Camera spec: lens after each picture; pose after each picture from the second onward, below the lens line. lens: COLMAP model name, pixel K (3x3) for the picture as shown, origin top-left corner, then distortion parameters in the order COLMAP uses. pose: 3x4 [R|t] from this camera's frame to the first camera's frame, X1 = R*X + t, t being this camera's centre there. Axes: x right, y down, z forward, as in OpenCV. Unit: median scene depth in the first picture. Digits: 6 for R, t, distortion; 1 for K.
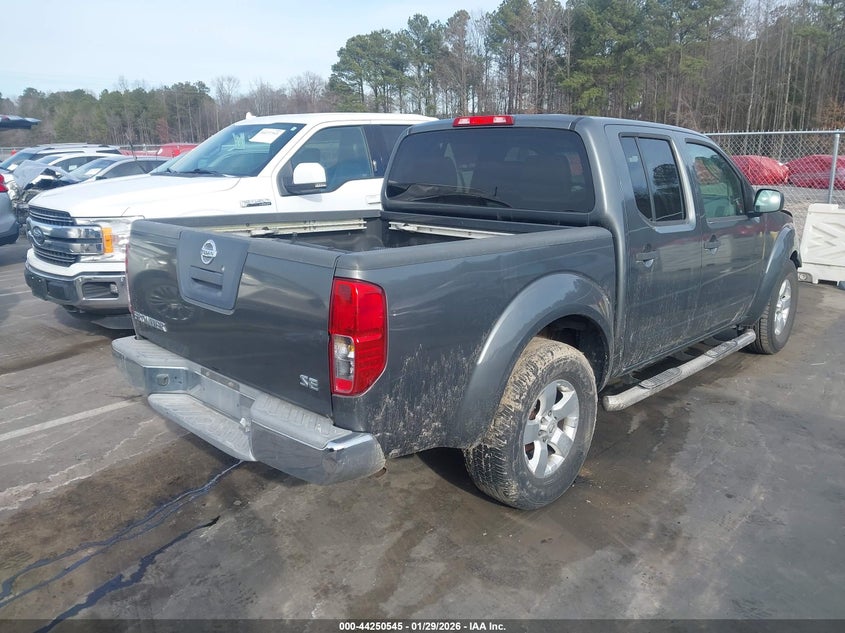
lens RADIAL K [[678.5, 0, 435.9], [0, 678.5, 316.3], [0, 0, 1]] dist [0.008022, 0.005721]
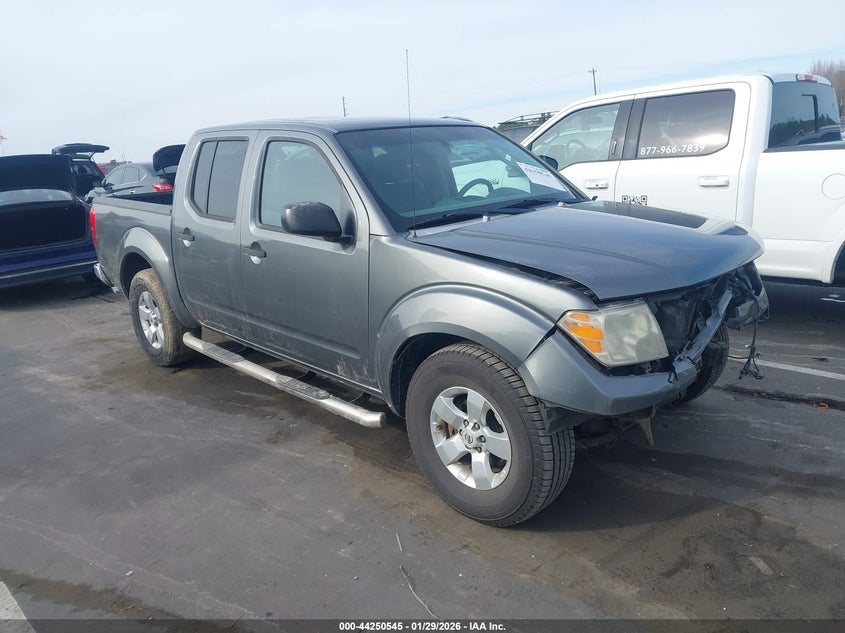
lens RADIAL K [[678.5, 0, 435.9], [0, 678.5, 316.3], [0, 0, 1]] dist [0.008022, 0.005721]
pose [[-0.070522, 0.244208, -0.967155, 1.356149], [-0.177759, 0.950974, 0.253083, -0.312737], [0.981544, 0.189768, -0.023654, 1.324516]]
